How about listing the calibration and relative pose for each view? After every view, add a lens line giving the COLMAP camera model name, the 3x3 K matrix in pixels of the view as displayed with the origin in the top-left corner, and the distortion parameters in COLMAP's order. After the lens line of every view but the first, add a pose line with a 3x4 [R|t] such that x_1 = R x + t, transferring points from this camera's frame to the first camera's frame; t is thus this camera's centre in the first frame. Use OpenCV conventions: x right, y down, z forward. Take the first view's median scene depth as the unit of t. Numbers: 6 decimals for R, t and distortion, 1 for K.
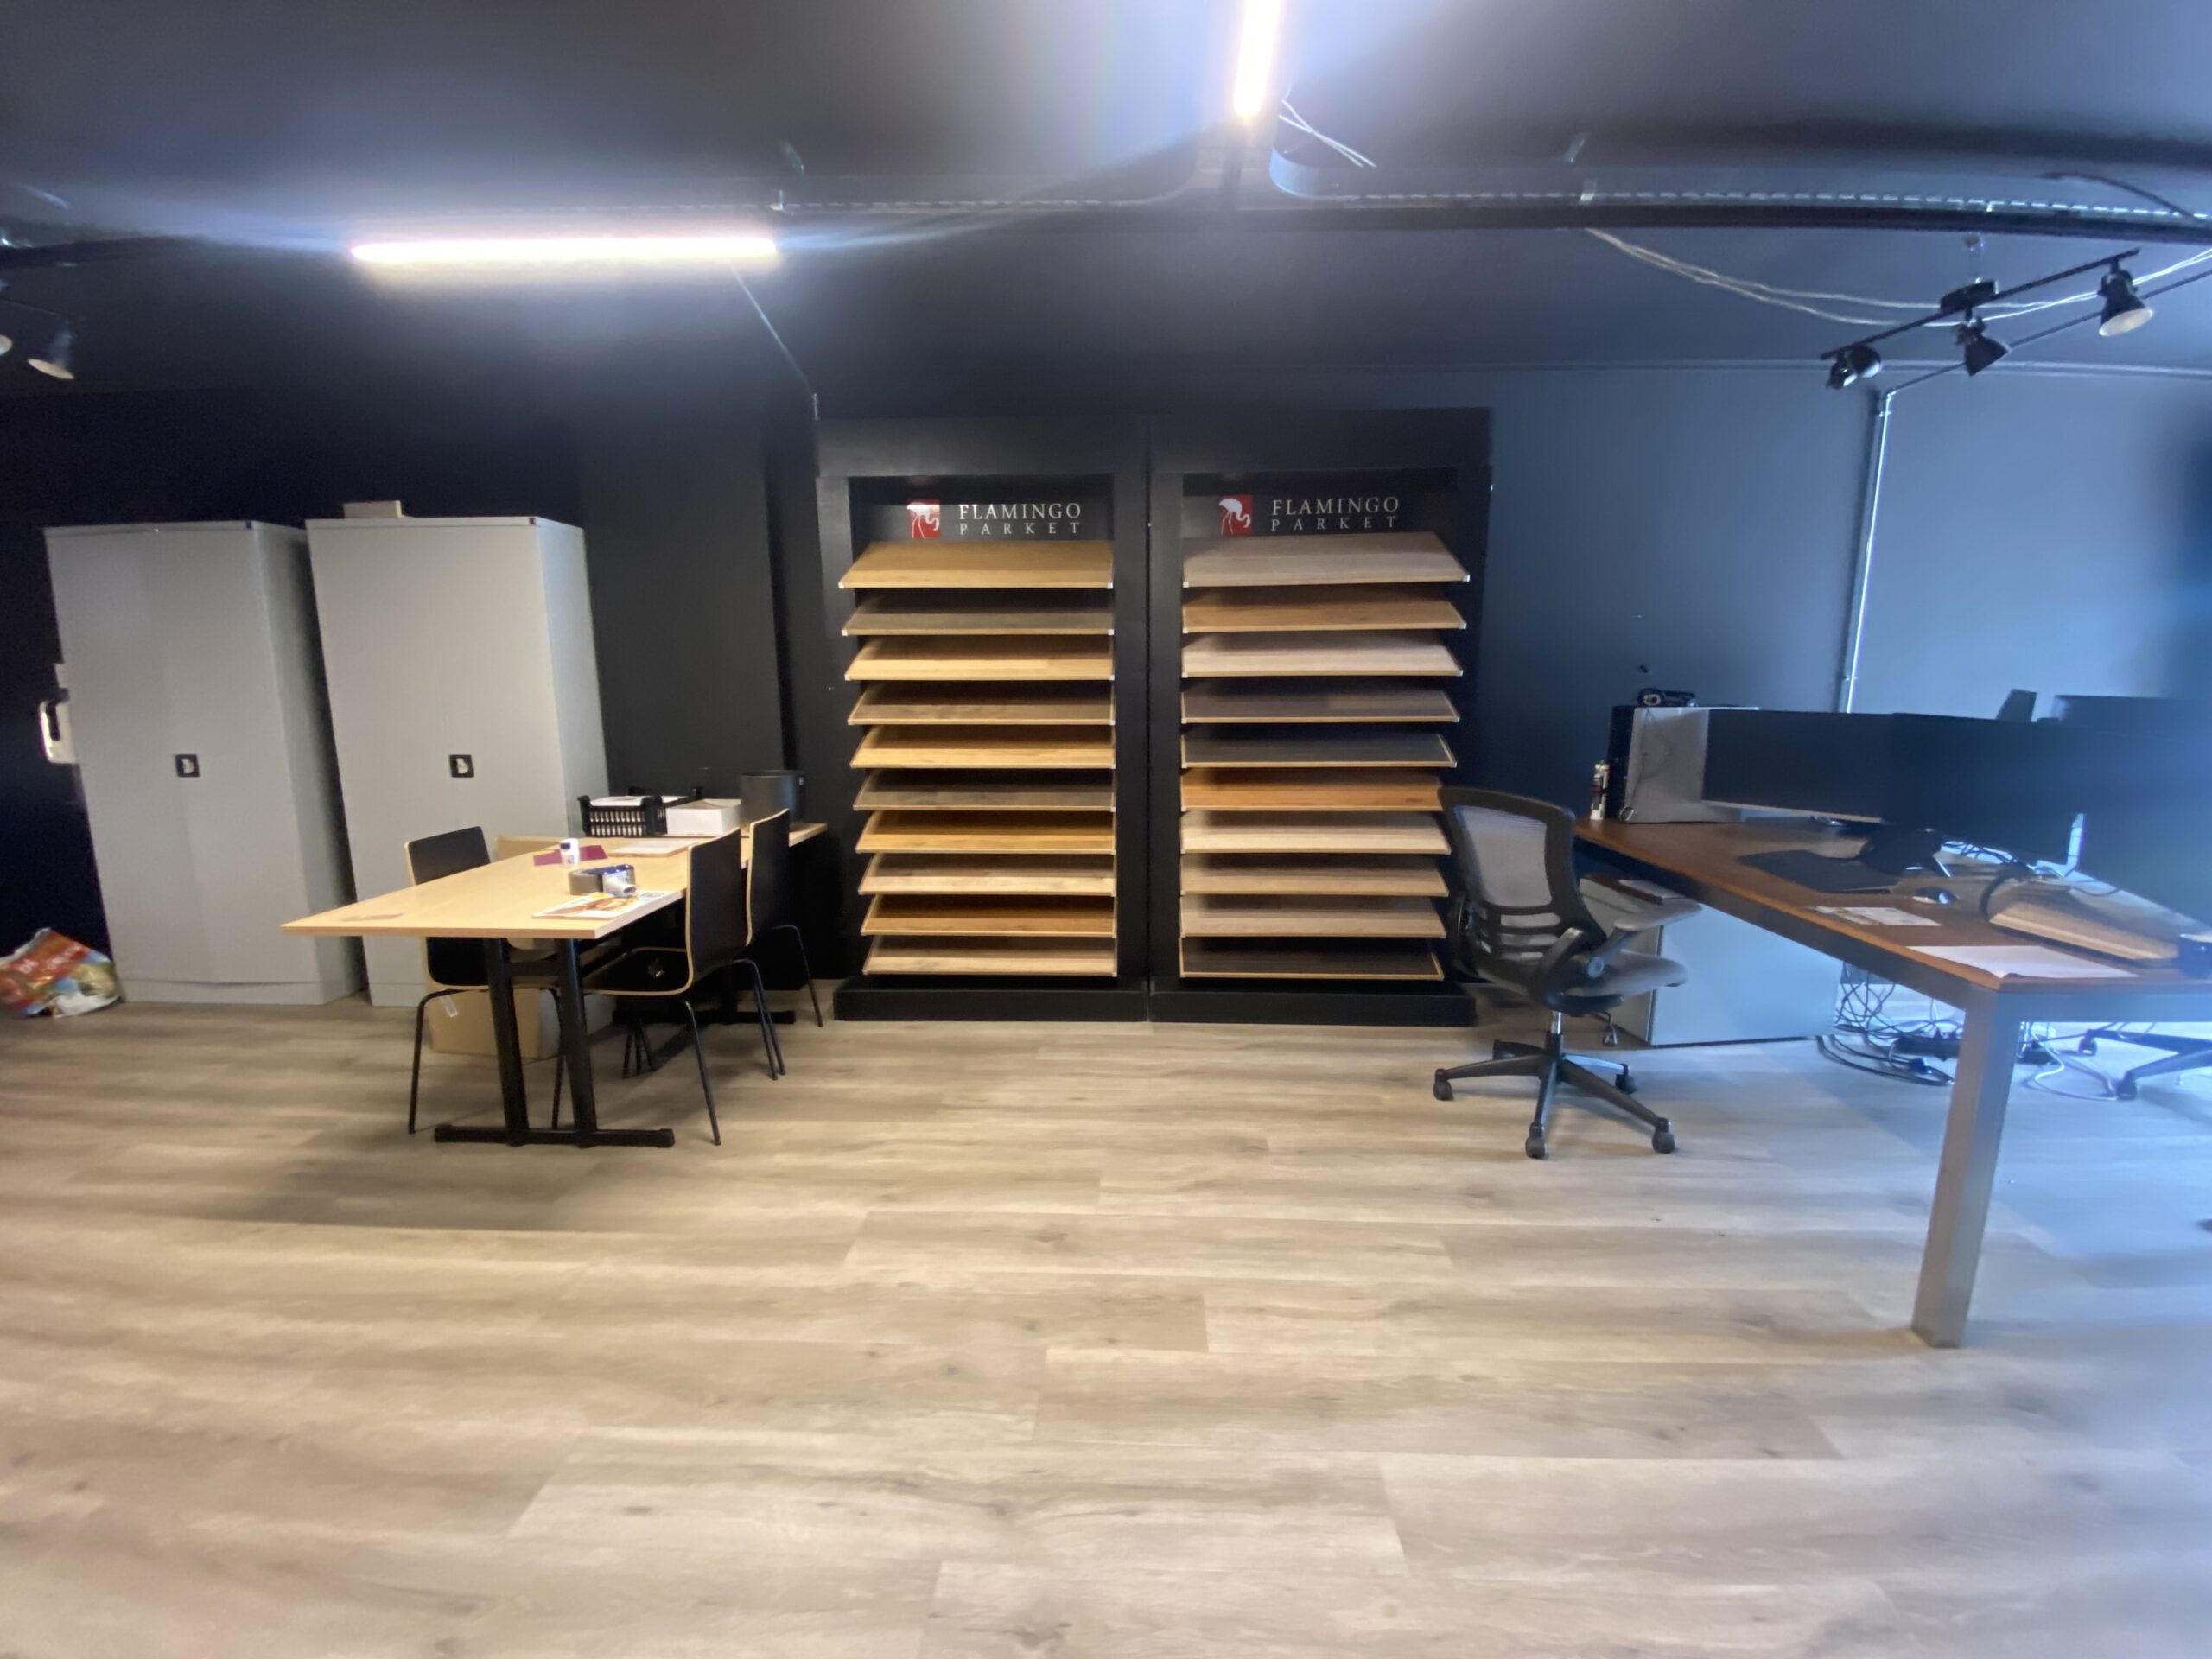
lens RADIAL K [[899.5, 0, 1108.9], [0, 899.5, 839.0], [0, 0, 1]] dist [-0.009175, -0.006726]
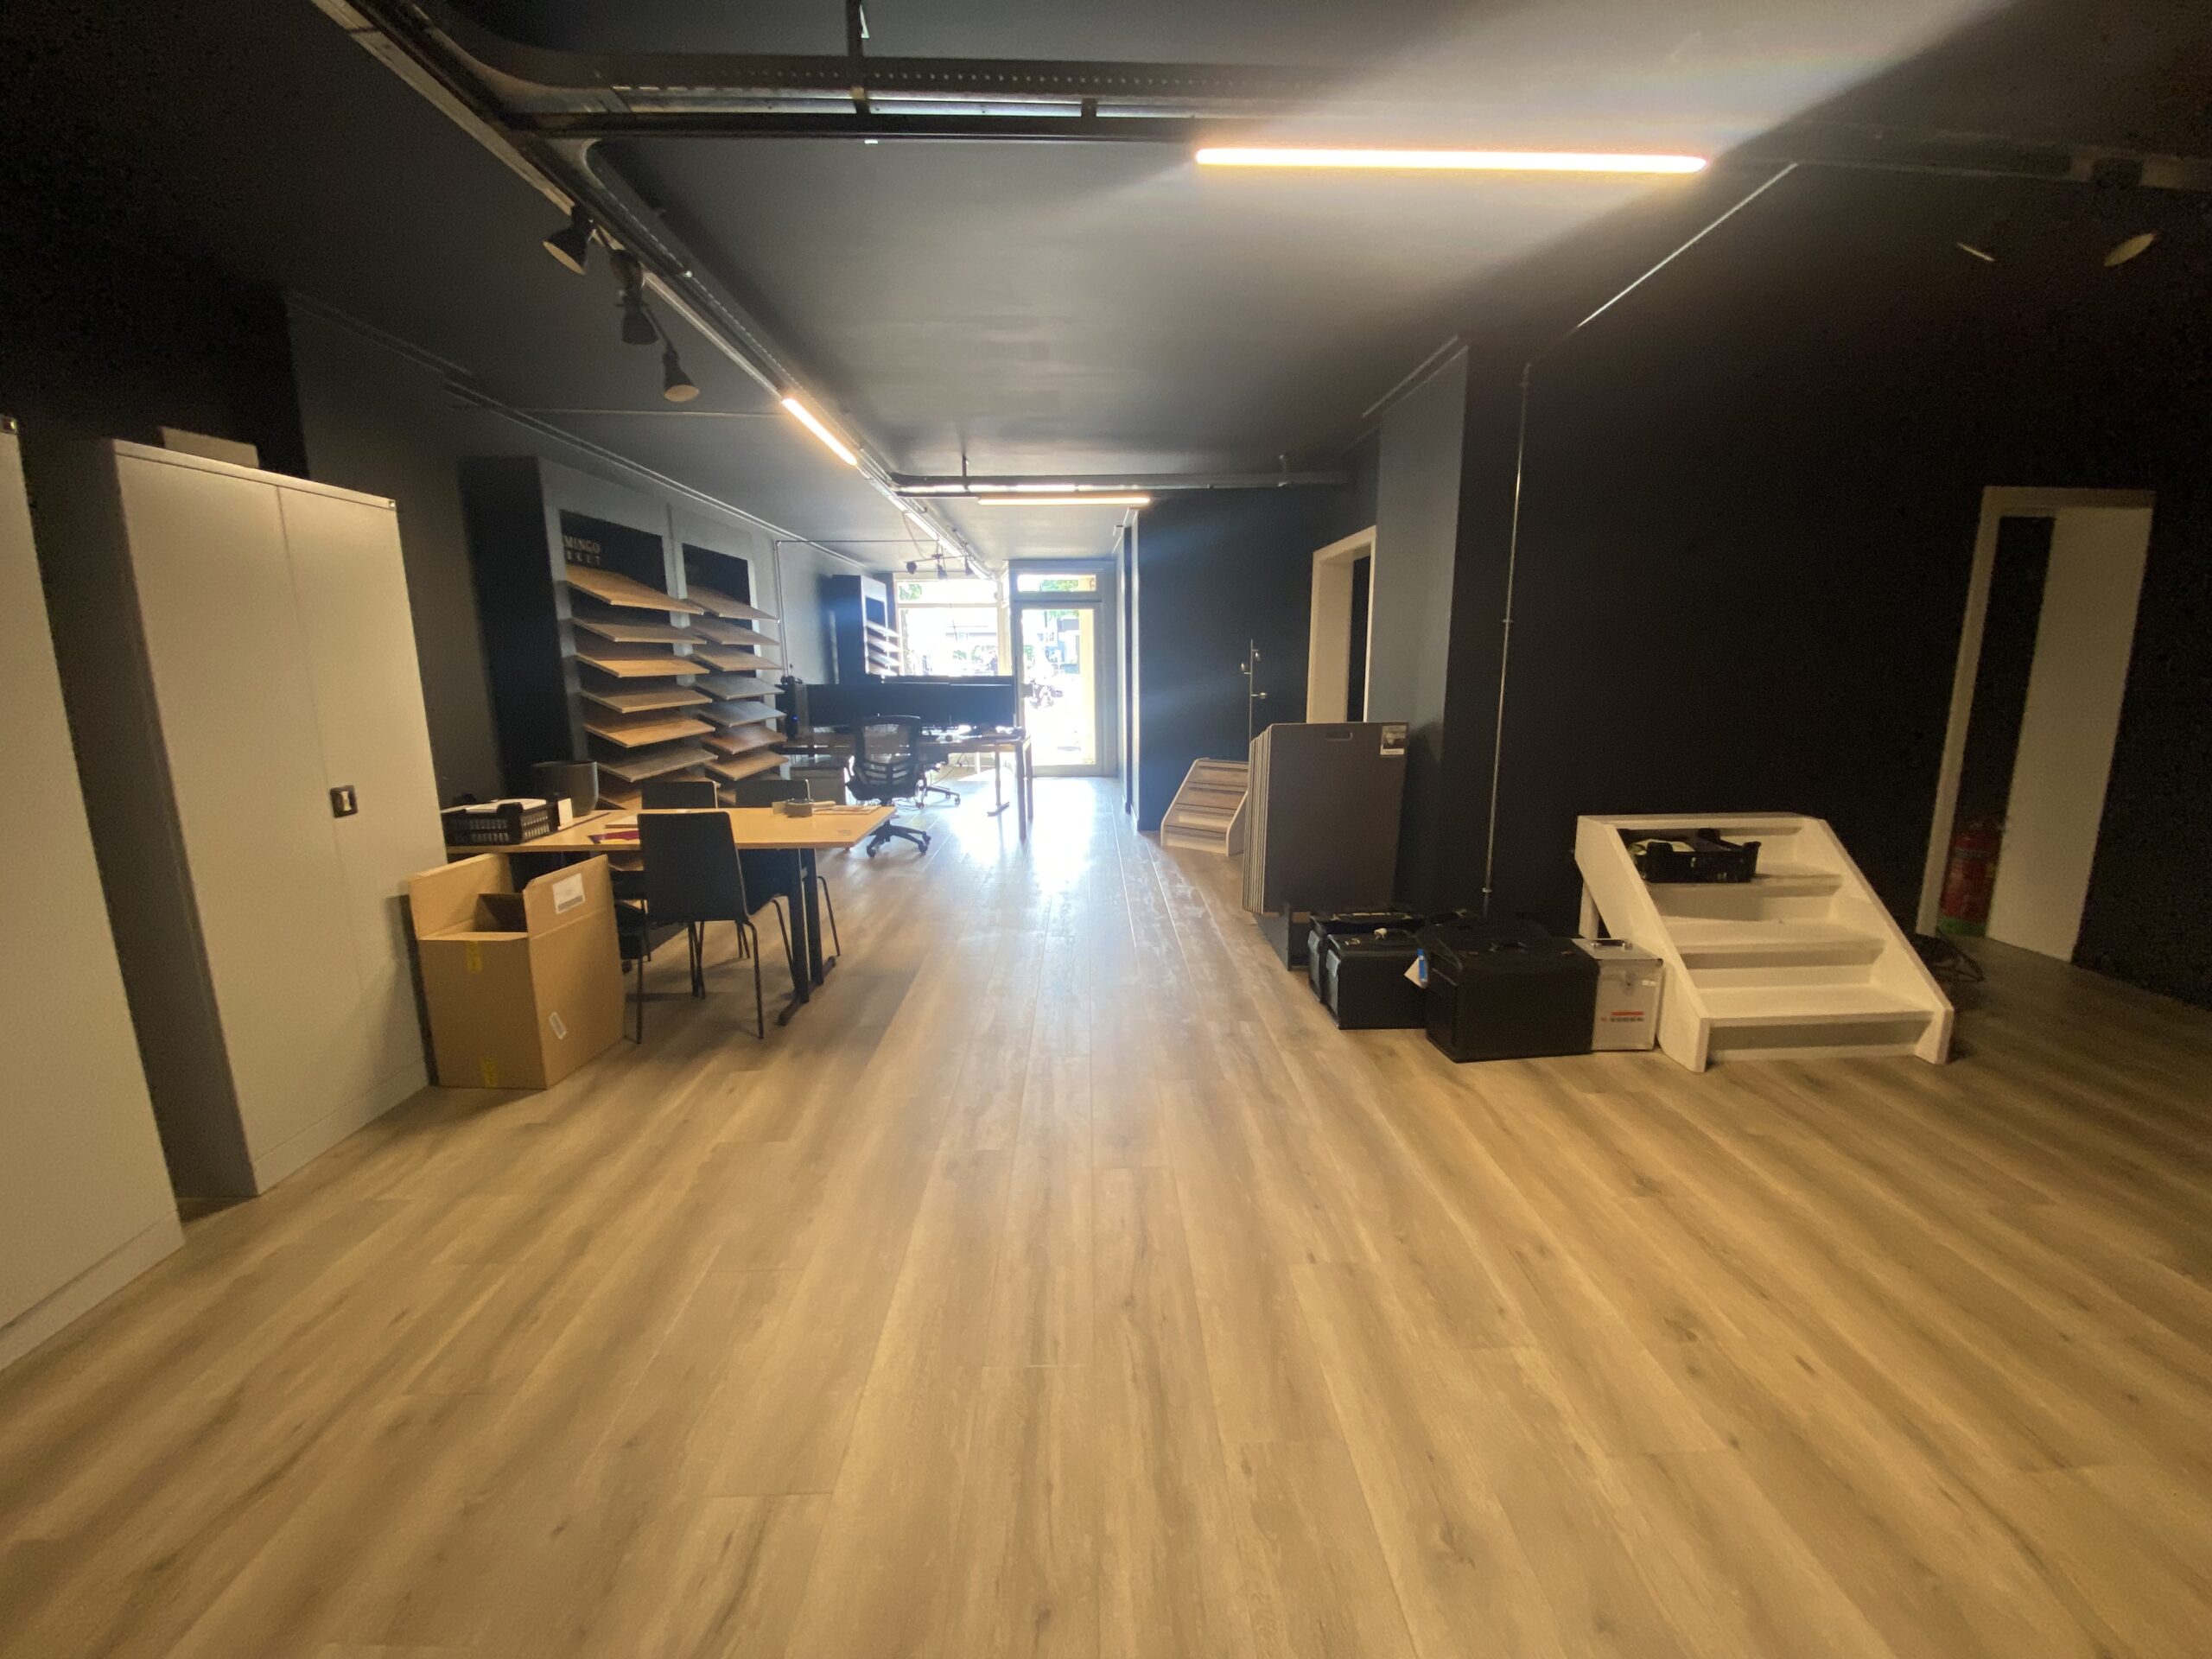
lens RADIAL K [[890.3, 0, 1111.2], [0, 890.3, 821.7], [0, 0, 1]] dist [-0.000091, -0.000030]
pose [[-0.067709, -0.184883, 0.980425, -1.734080], [0.171754, 0.965850, 0.193996, -0.113858], [-0.982810, 0.181527, -0.033643, 0.423953]]
